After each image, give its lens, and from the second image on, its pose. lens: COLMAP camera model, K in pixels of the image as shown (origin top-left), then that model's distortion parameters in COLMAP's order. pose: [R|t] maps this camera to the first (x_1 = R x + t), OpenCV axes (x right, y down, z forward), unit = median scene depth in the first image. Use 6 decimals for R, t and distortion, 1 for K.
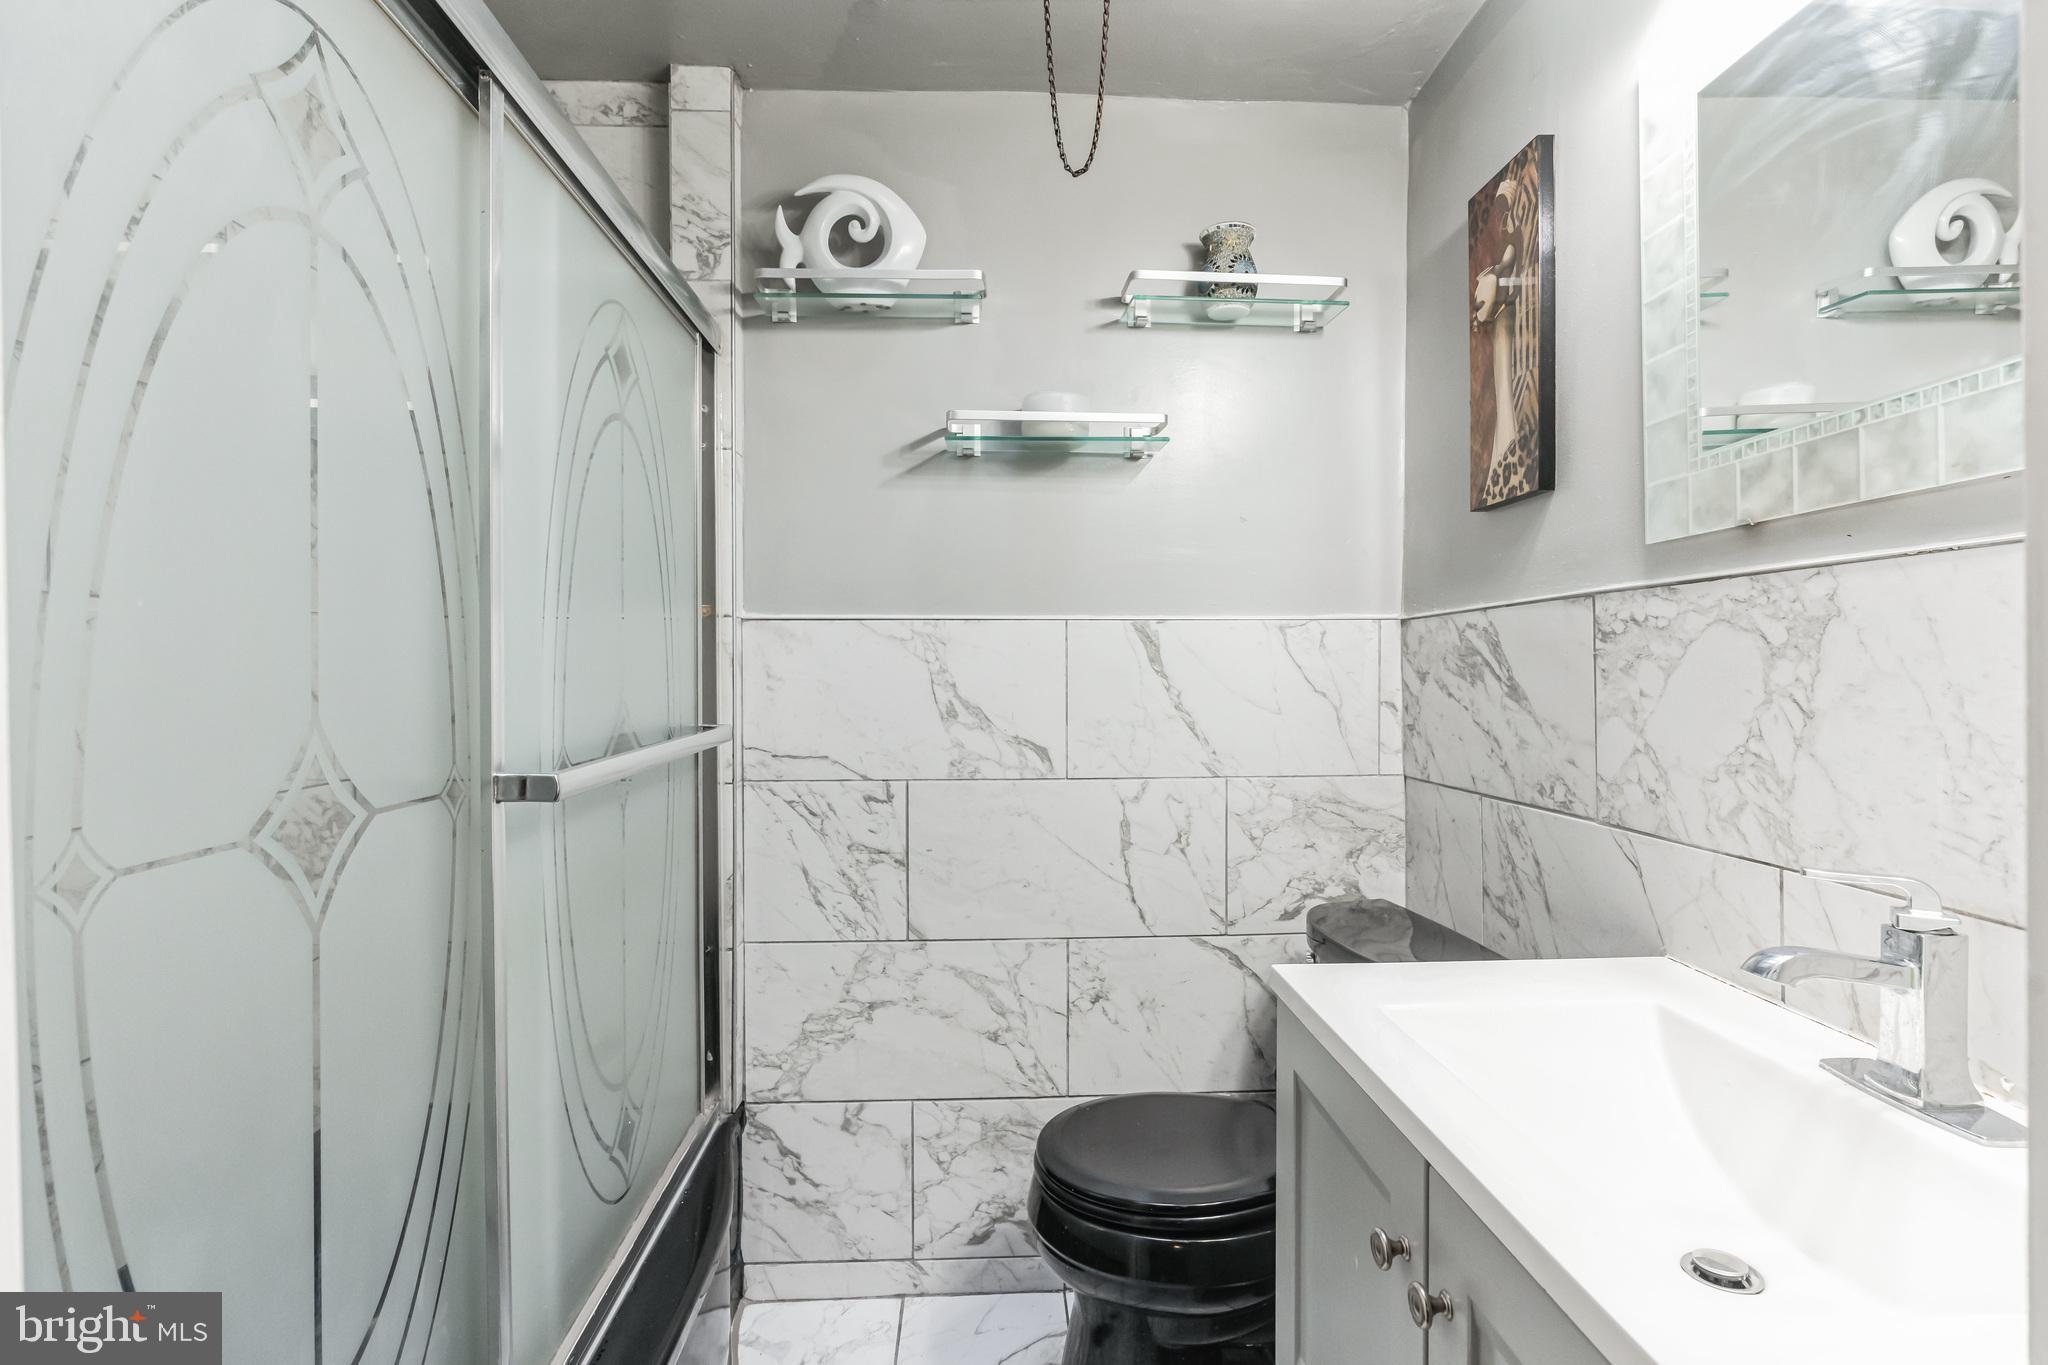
lens RADIAL K [[977.4, 0, 1017.8], [0, 977.4, 681.8], [0, 0, 1]] dist [-0.009529, 0.004903]
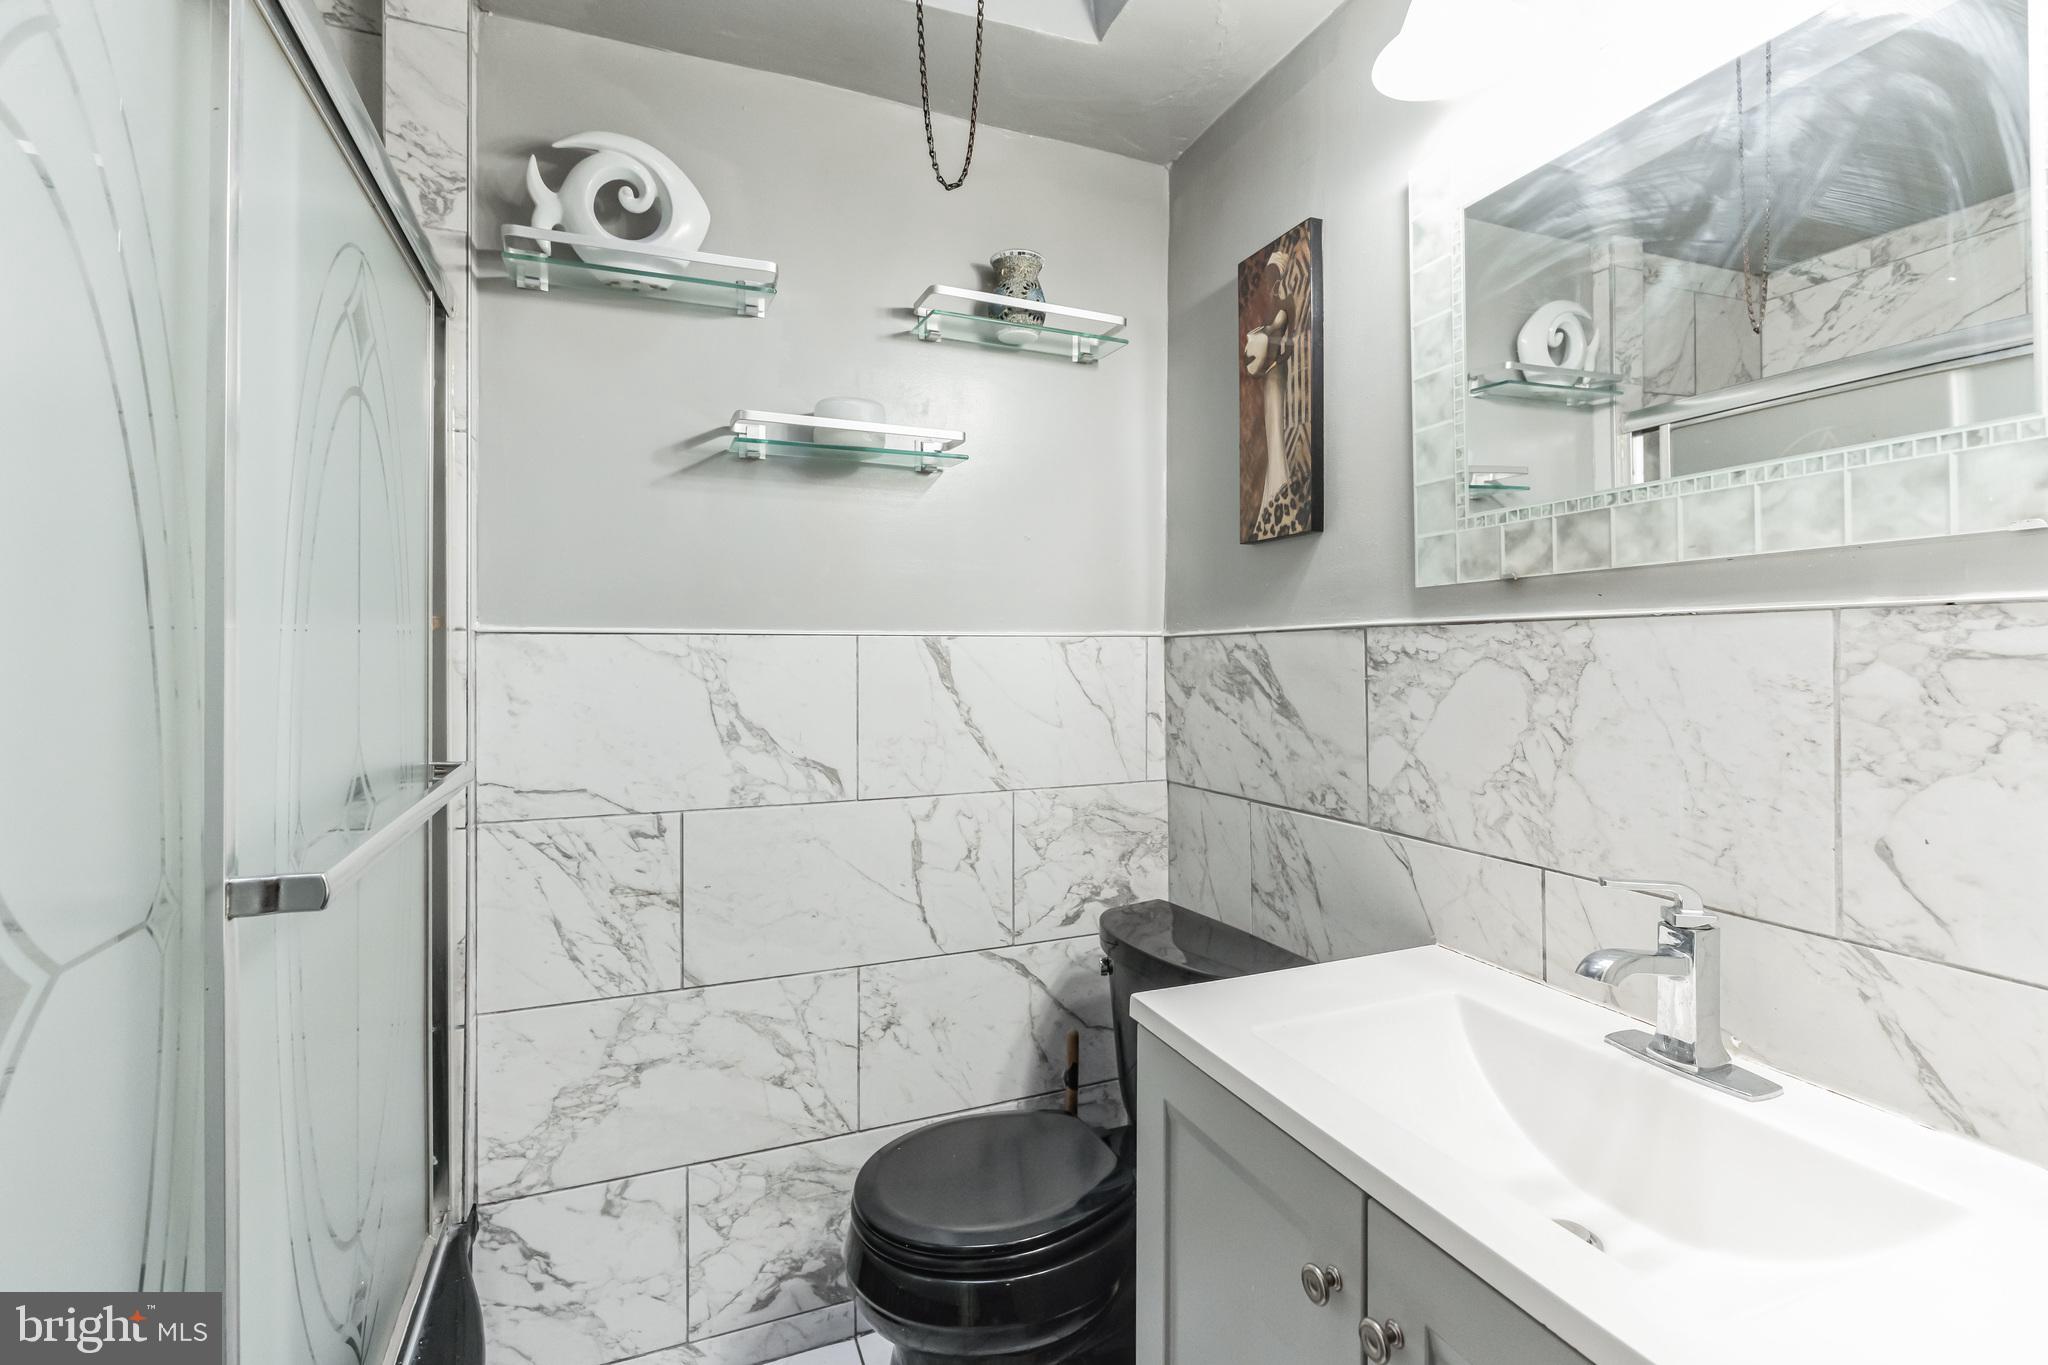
lens RADIAL K [[941.8, 0, 1026.8], [0, 941.8, 656.6], [0, 0, 1]] dist [-0.006085, 0.001244]
pose [[0.939962, -0.000269, 0.341280, -0.110588], [0.004144, 0.999935, -0.010625, -0.032024], [-0.341255, 0.011402, 0.939902, 0.070997]]
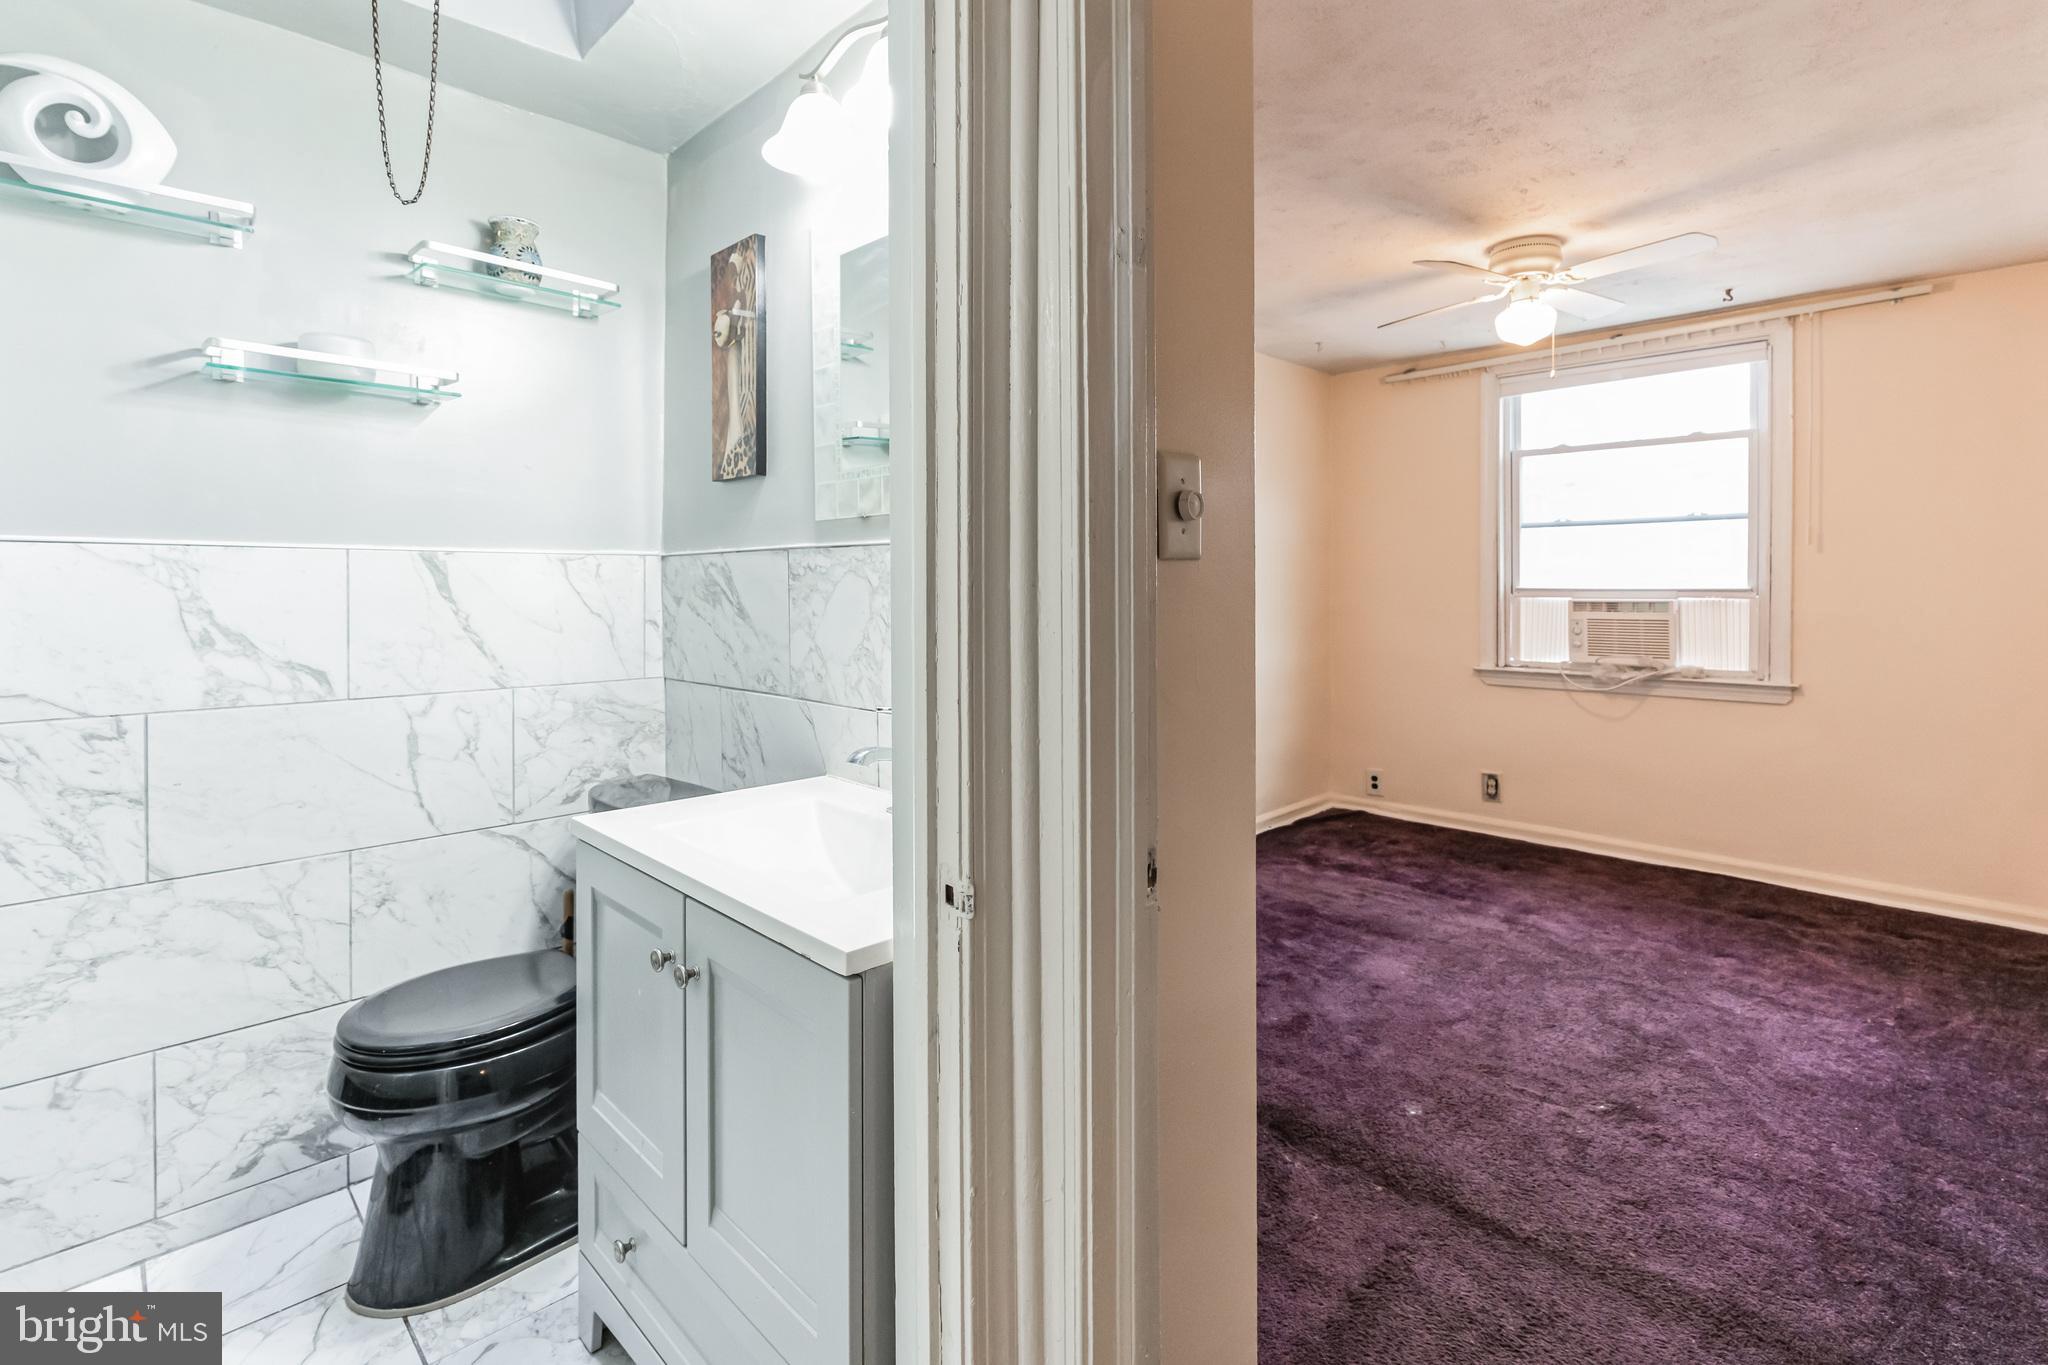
lens RADIAL K [[964.3, 0, 1023.5], [0, 964.3, 595.9], [0, 0, 1]] dist [-0.006910, 0.001700]
pose [[0.738525, -0.003785, 0.674216, -0.112140], [0.002920, 0.999993, 0.002416, -0.013120], [-0.674220, 0.000185, 0.738530, -0.261618]]
